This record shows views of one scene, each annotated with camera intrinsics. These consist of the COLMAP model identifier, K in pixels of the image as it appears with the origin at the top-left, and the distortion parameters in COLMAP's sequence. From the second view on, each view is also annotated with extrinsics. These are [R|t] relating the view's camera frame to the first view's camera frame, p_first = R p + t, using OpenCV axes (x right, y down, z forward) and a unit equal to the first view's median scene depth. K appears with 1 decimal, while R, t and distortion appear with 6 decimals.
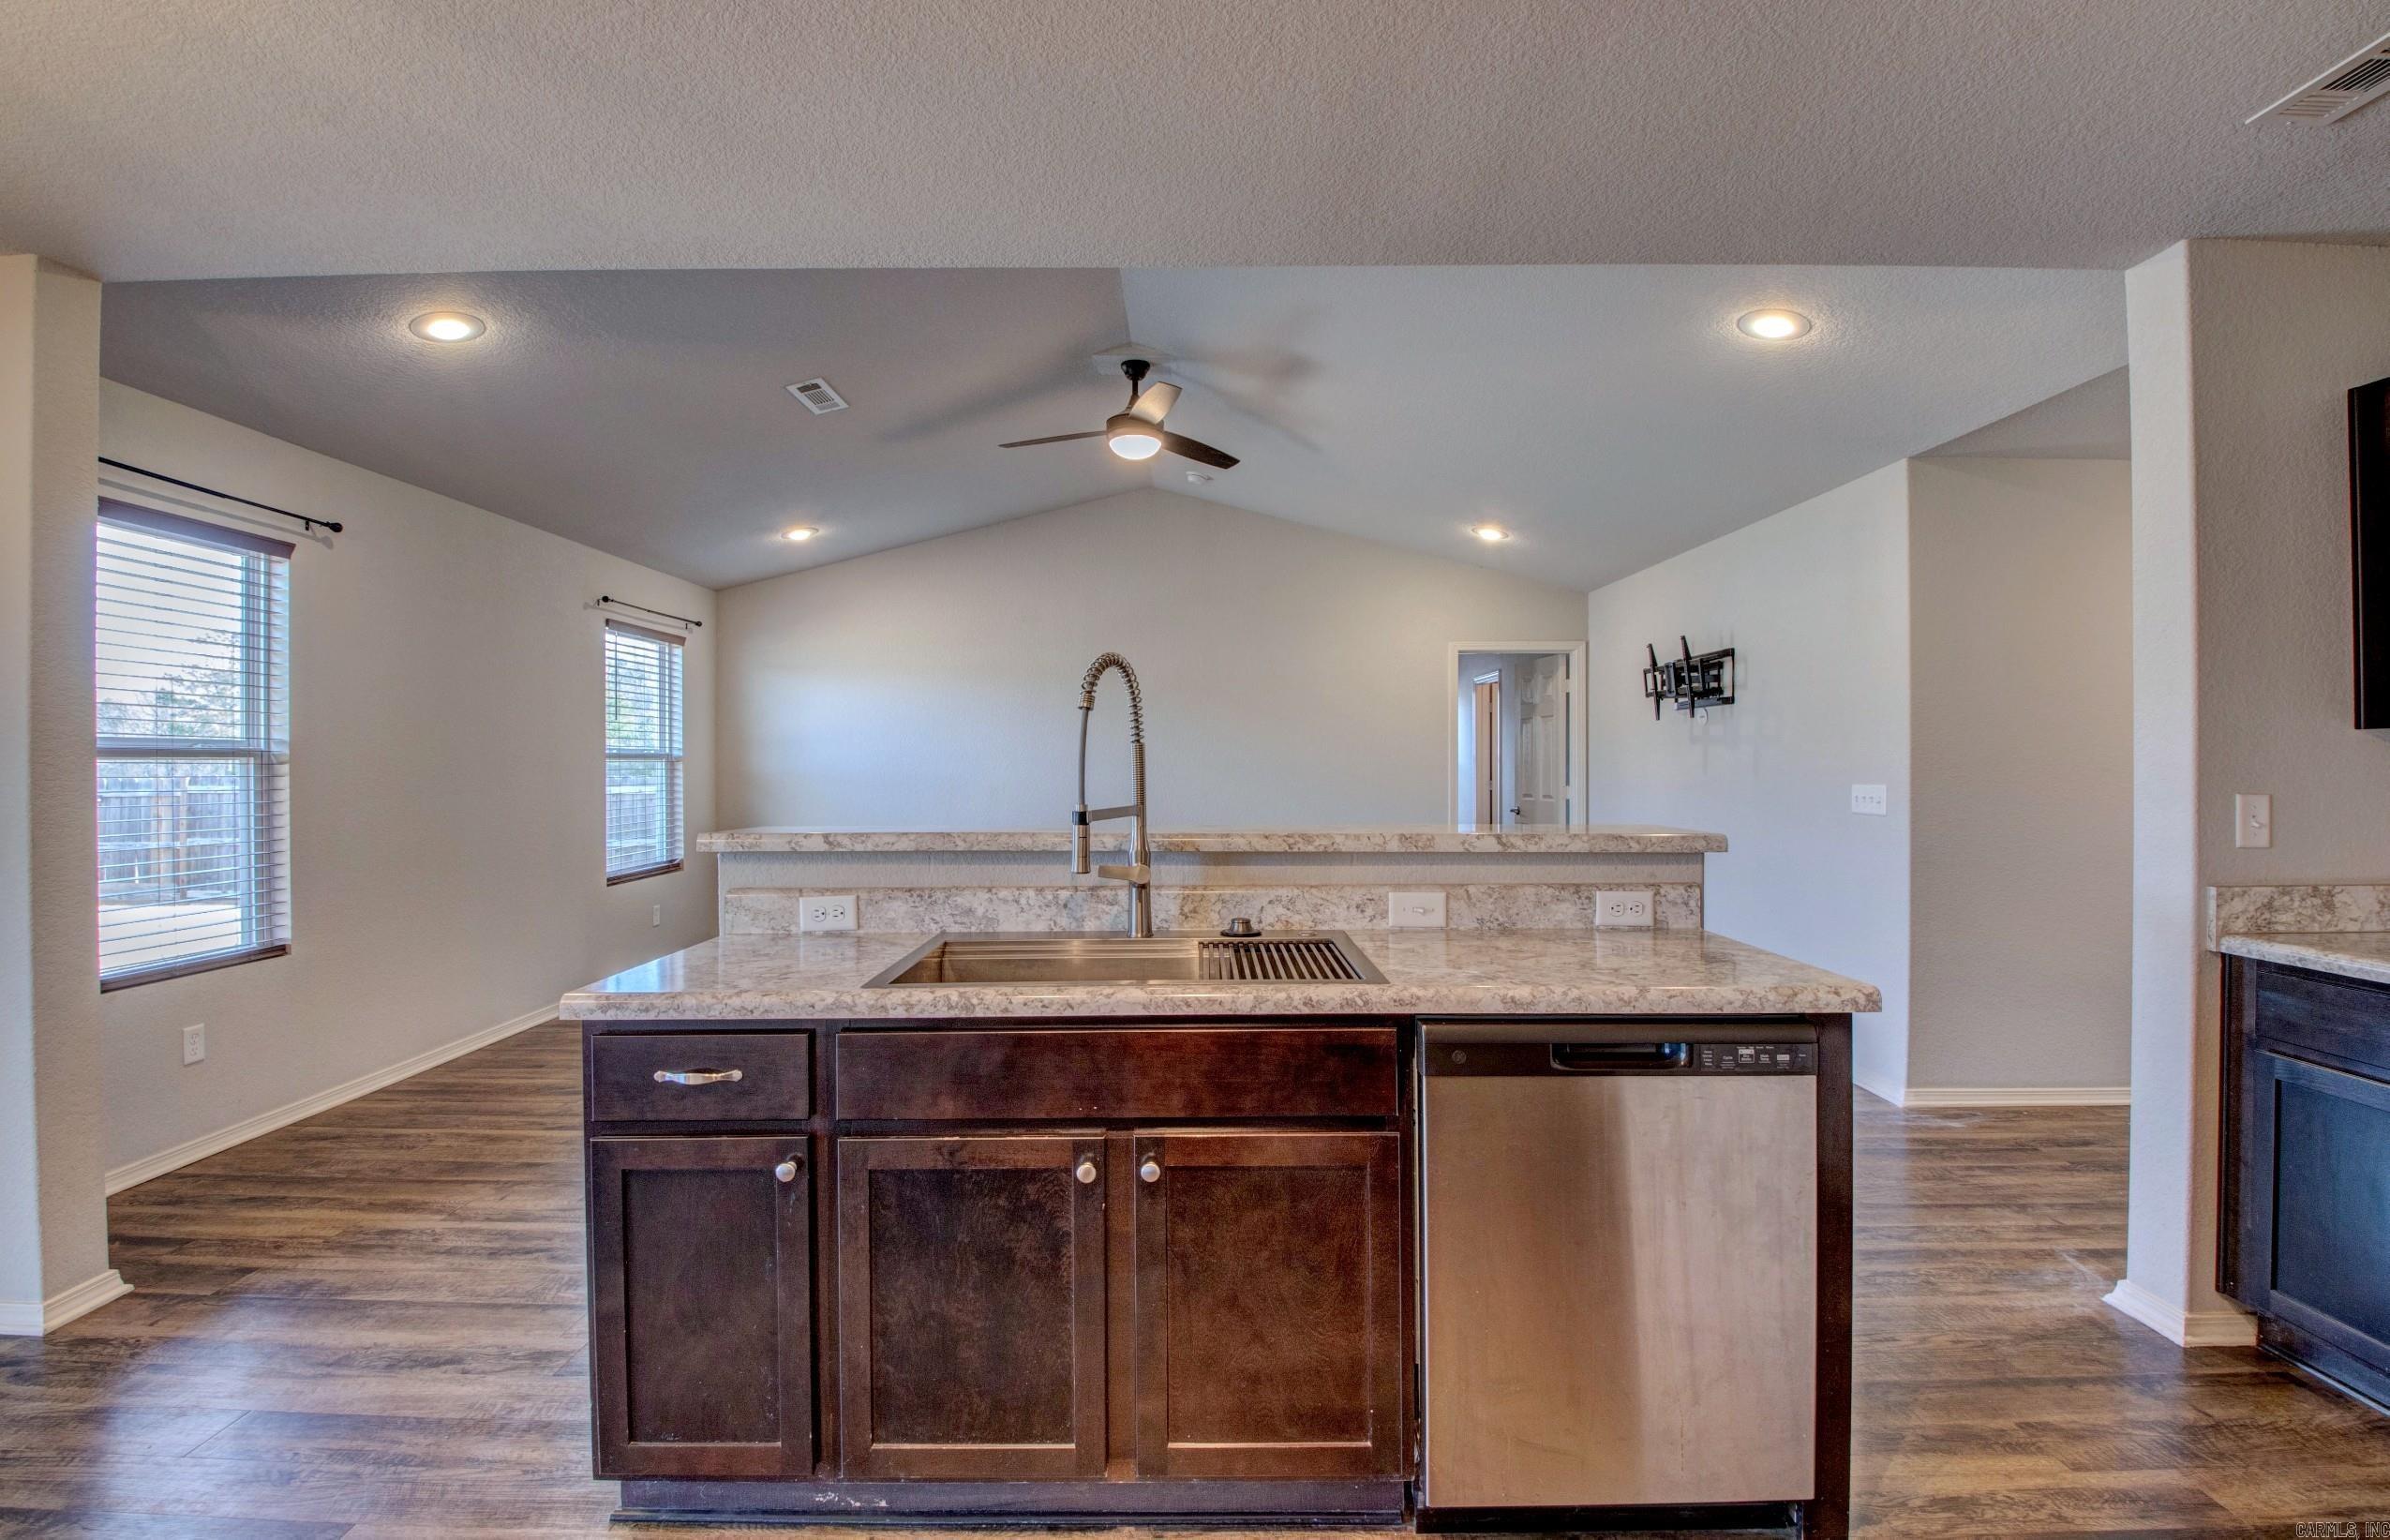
lens RADIAL K [[1095.6, 0, 1190.4], [0, 1095.6, 769.1], [0, 0, 1]] dist [0.019435, -0.024273]
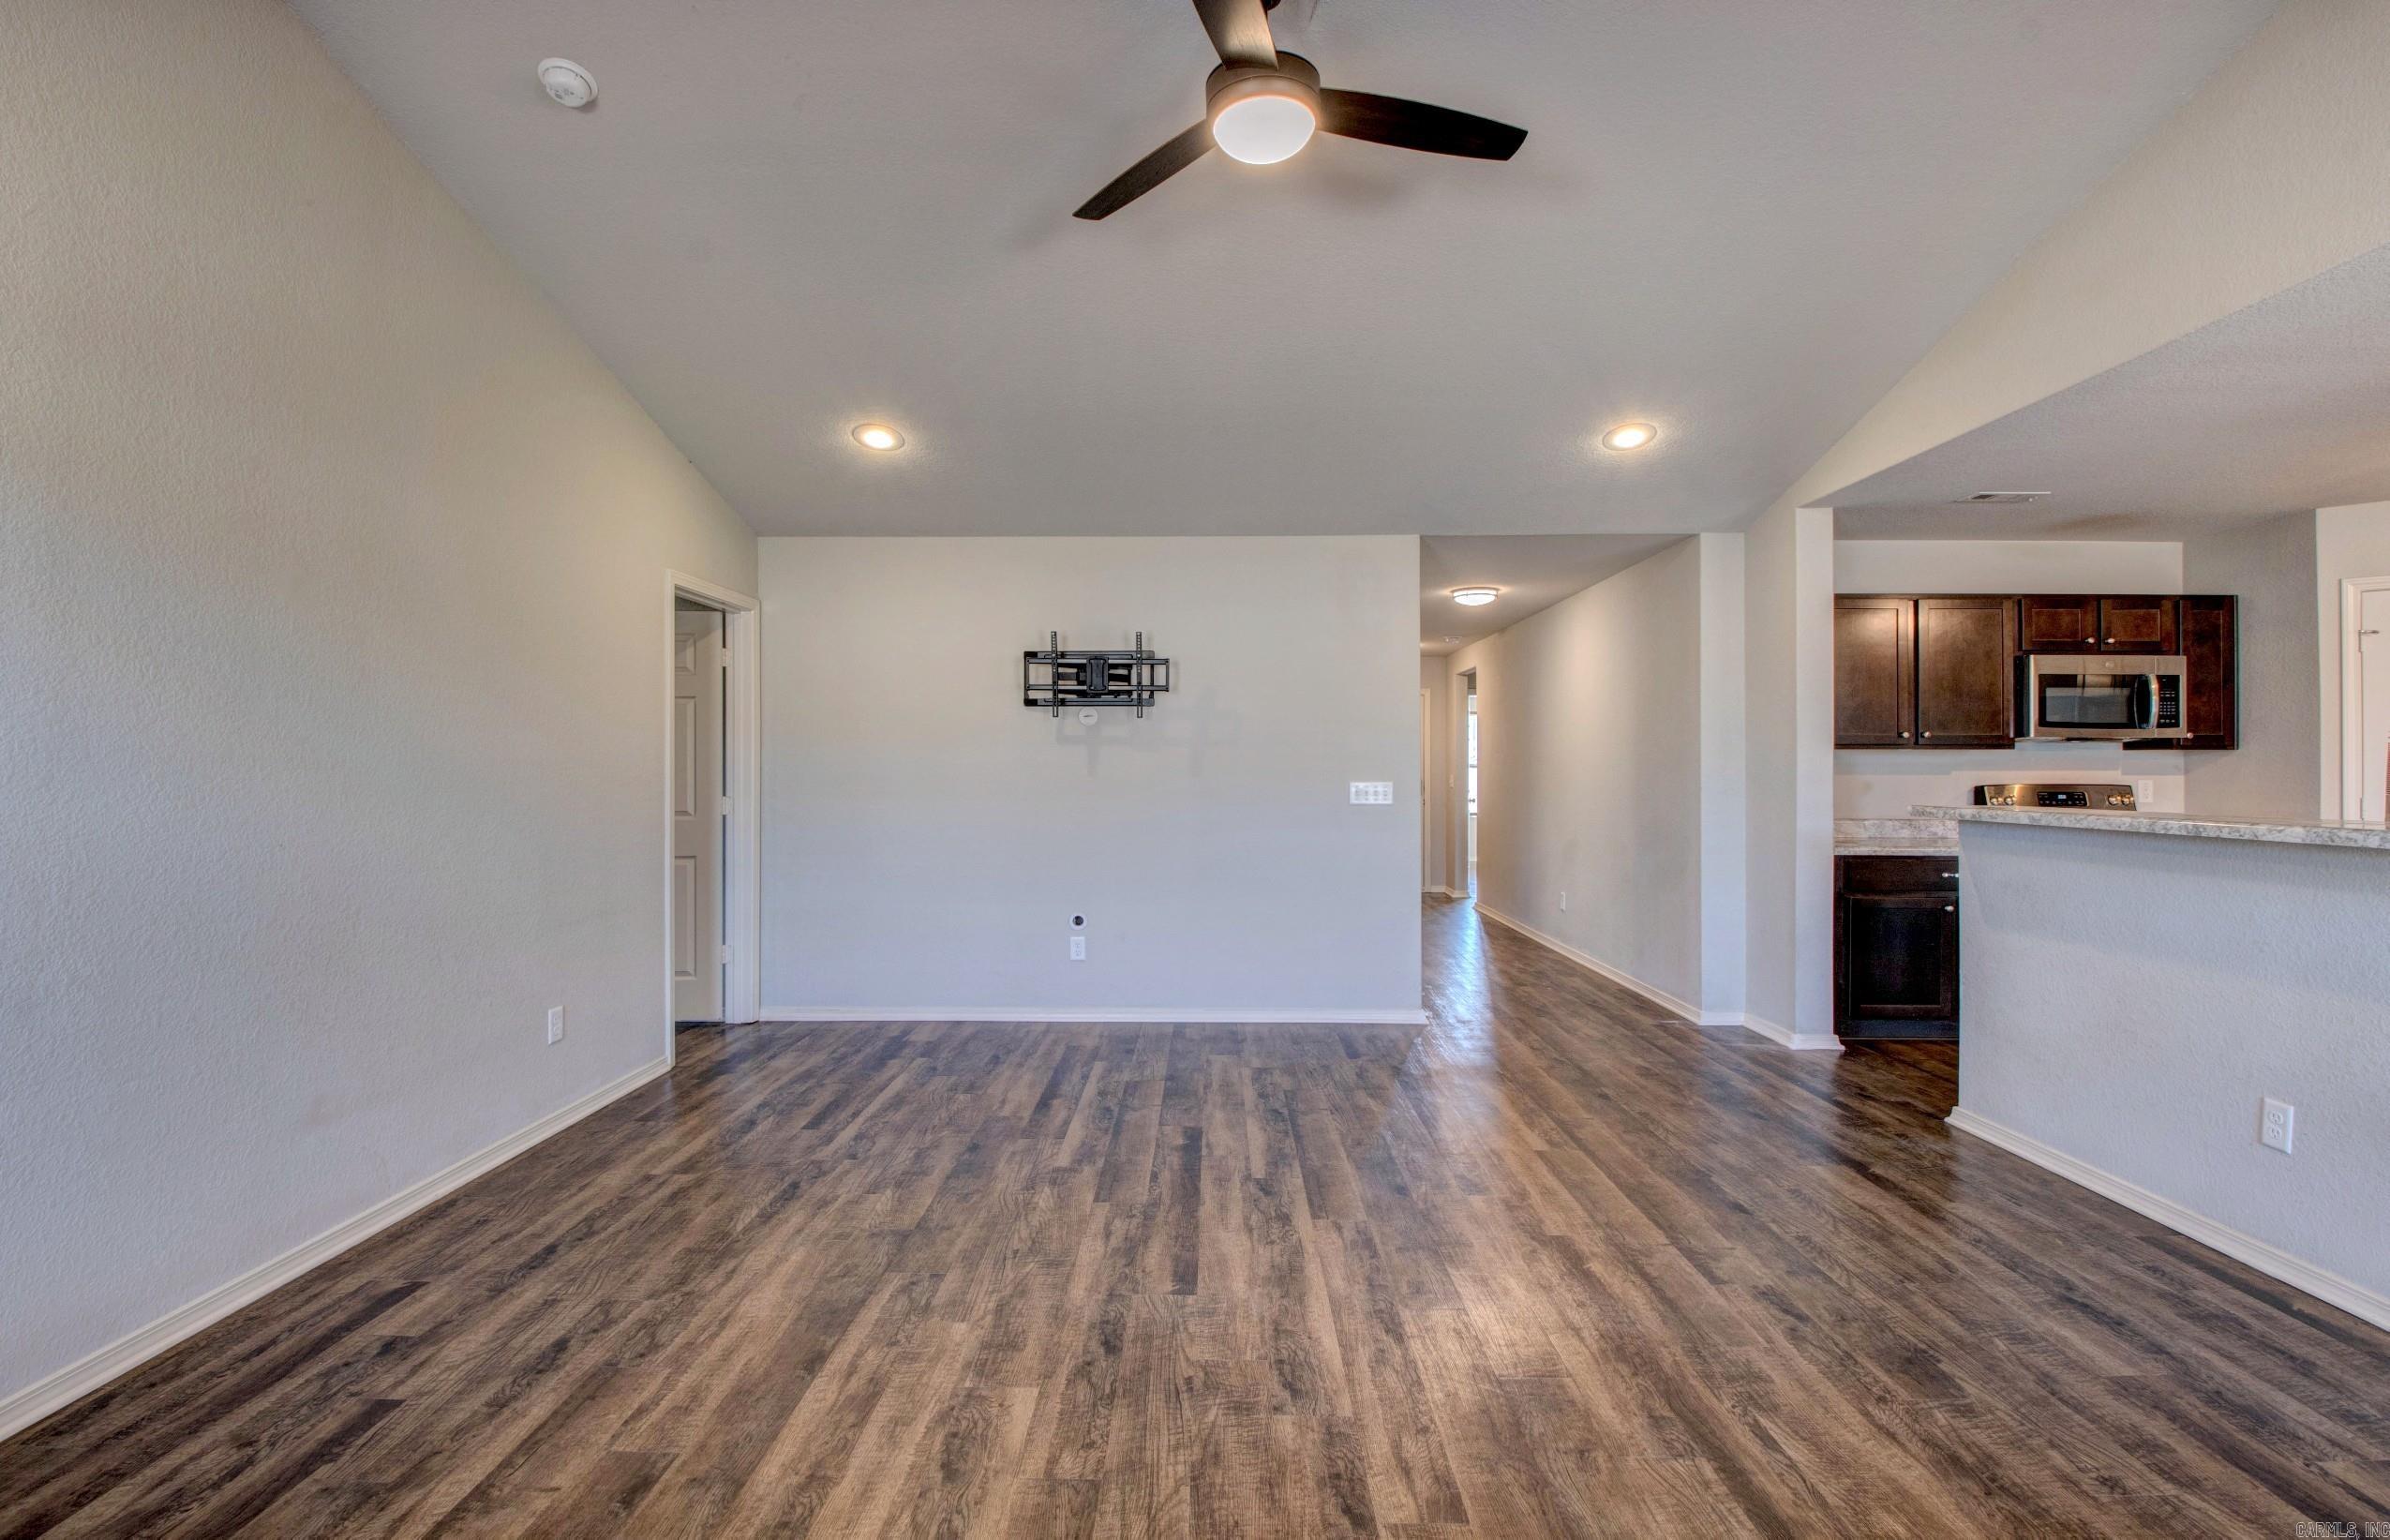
lens RADIAL K [[1101.1, 0, 1180.0], [0, 1101.1, 766.4], [0, 0, 1]] dist [0.022927, -0.032623]
pose [[0.021187, 0.002829, 0.999772, -1.102117], [0.004881, 0.999984, -0.002933, -0.001378], [-0.999764, 0.004942, 0.021173, 2.027804]]
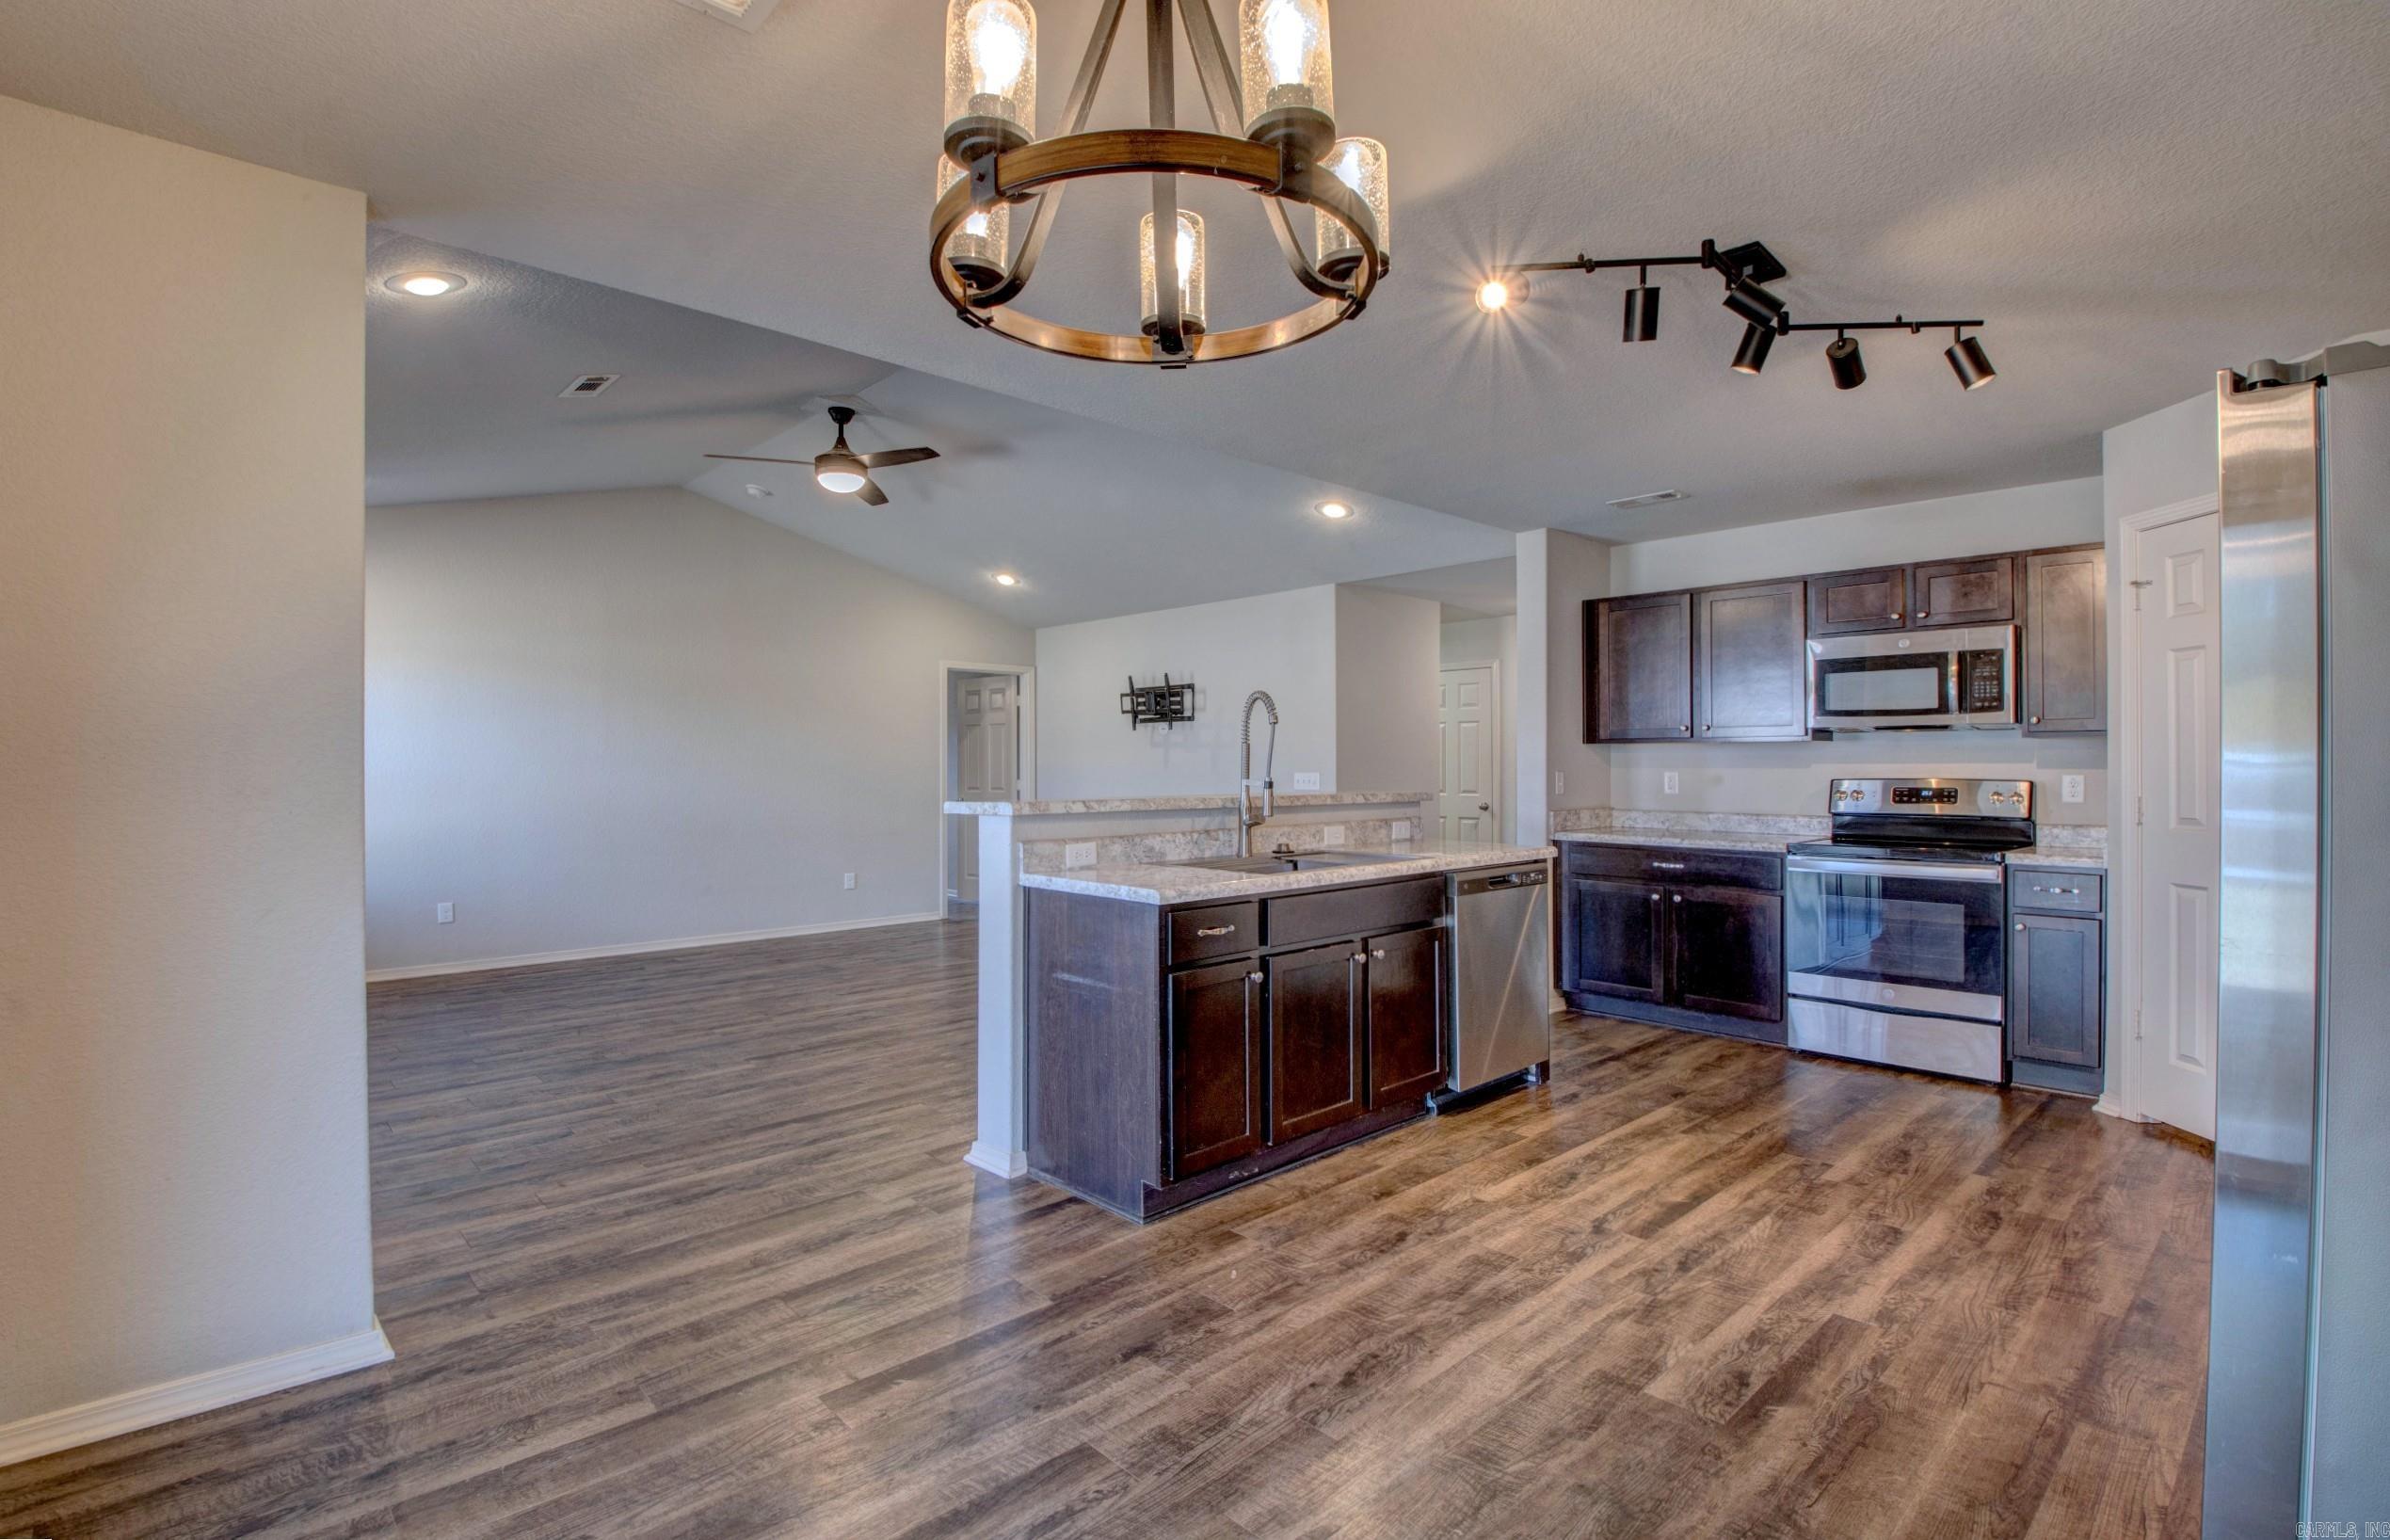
lens RADIAL K [[1101.0, 0, 1180.0], [0, 1101.0, 766.4], [0, 0, 1]] dist [0.022927, -0.032623]
pose [[0.732139, -0.002197, 0.681152, -1.136899], [0.005095, 0.999984, -0.002250, 0.012038], [-0.681137, 0.005118, 0.732138, -0.166451]]
